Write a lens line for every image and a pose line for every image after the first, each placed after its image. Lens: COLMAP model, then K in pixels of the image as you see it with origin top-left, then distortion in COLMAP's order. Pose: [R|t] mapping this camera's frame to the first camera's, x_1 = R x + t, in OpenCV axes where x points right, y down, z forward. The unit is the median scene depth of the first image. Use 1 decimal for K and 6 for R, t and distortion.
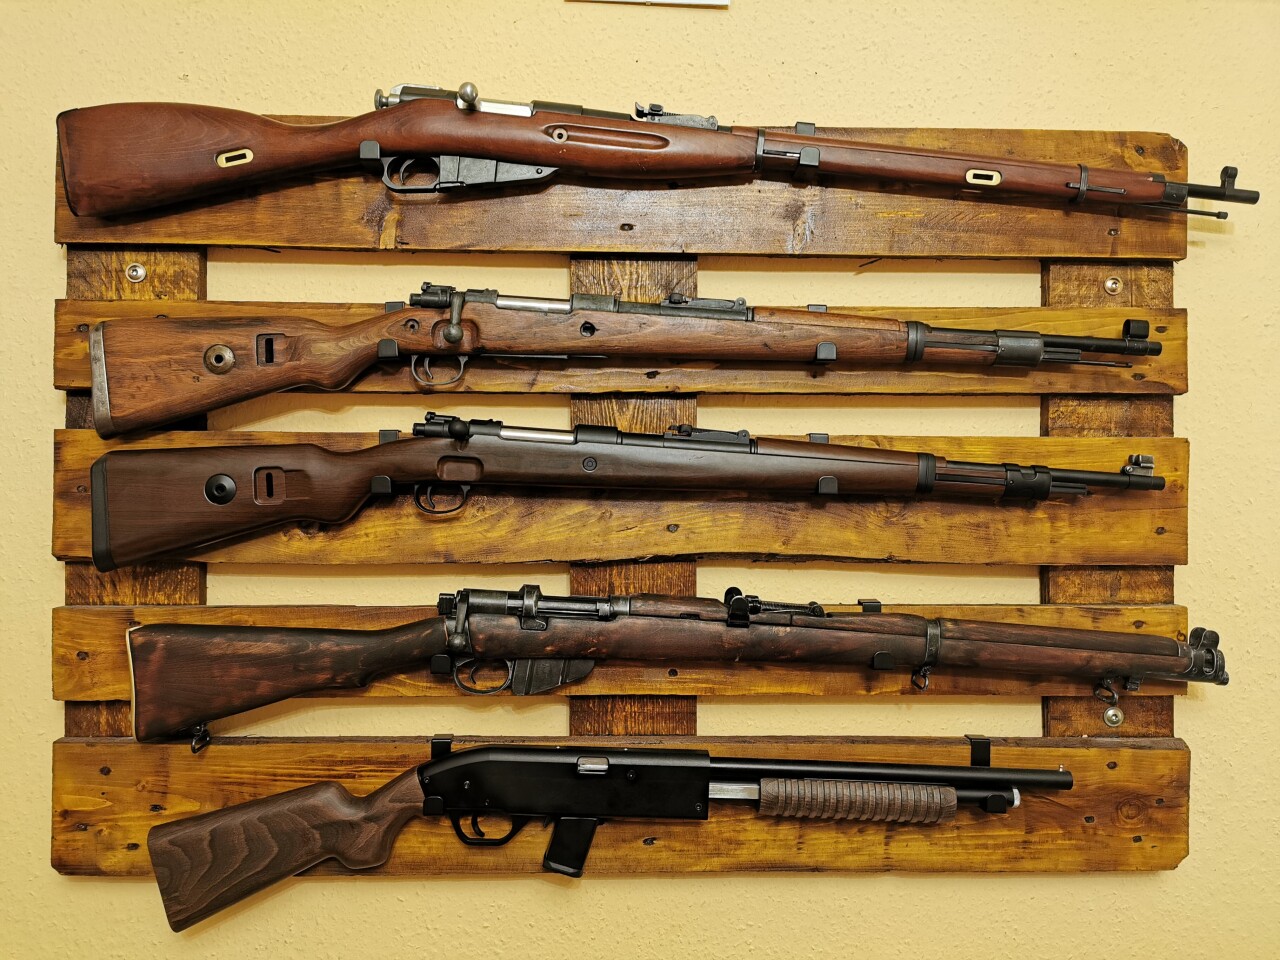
lens RADIAL K [[1004.7, 0, 634.6], [0, 1004.7, 481.3], [0, 0, 1]] dist [0.010203, 0.025324]
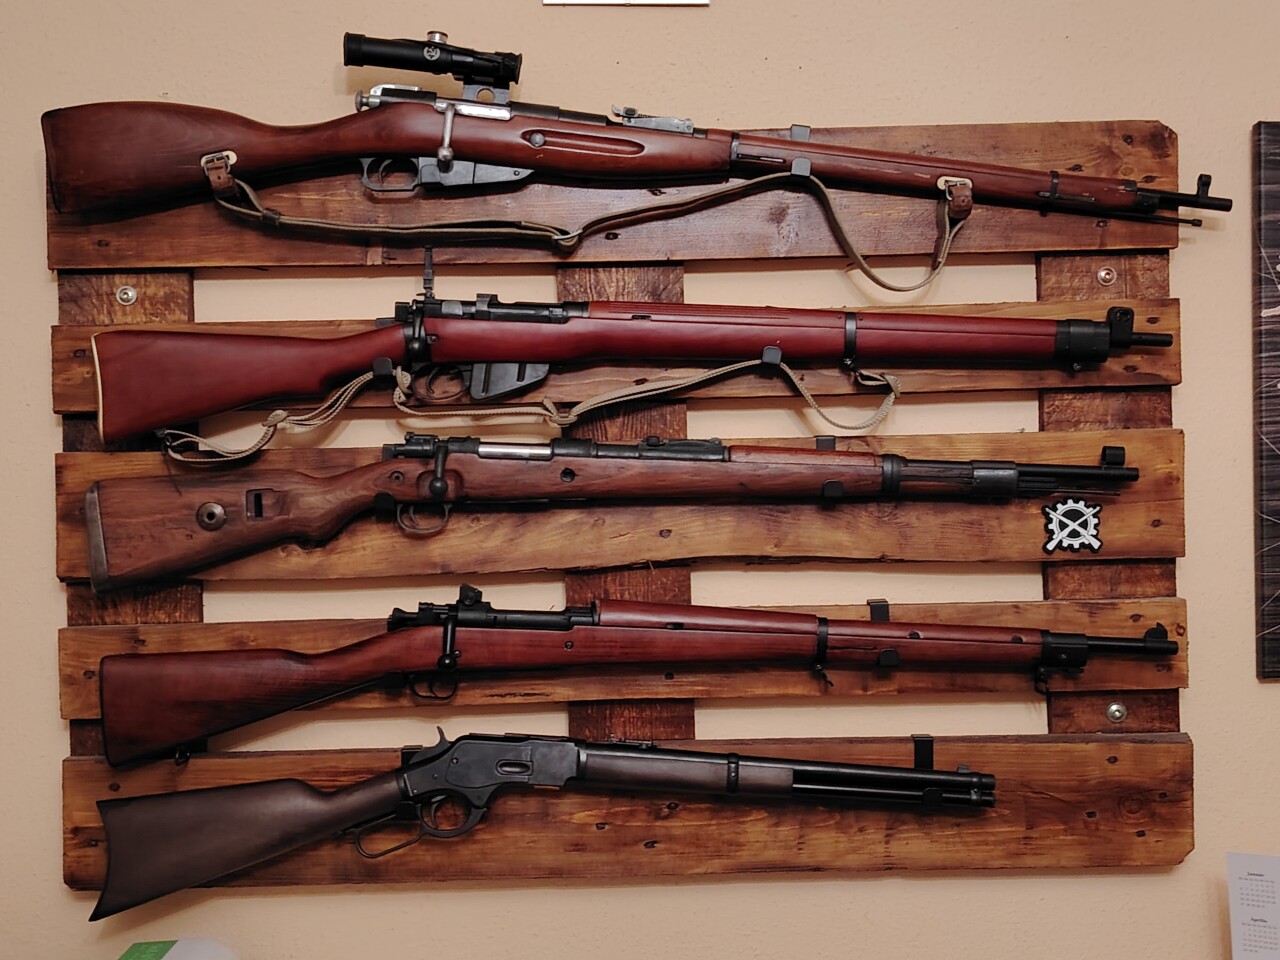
lens RADIAL K [[1489.2, 0, 640.3], [0, 1489.2, 473.5], [0, 0, 1]] dist [0.082610, 0.000000]
pose [[0.999417, -0.027913, -0.019670, 0.043757], [0.027927, 0.999610, 0.000412, -0.014955], [0.019651, -0.000961, 0.999806, -0.493067]]
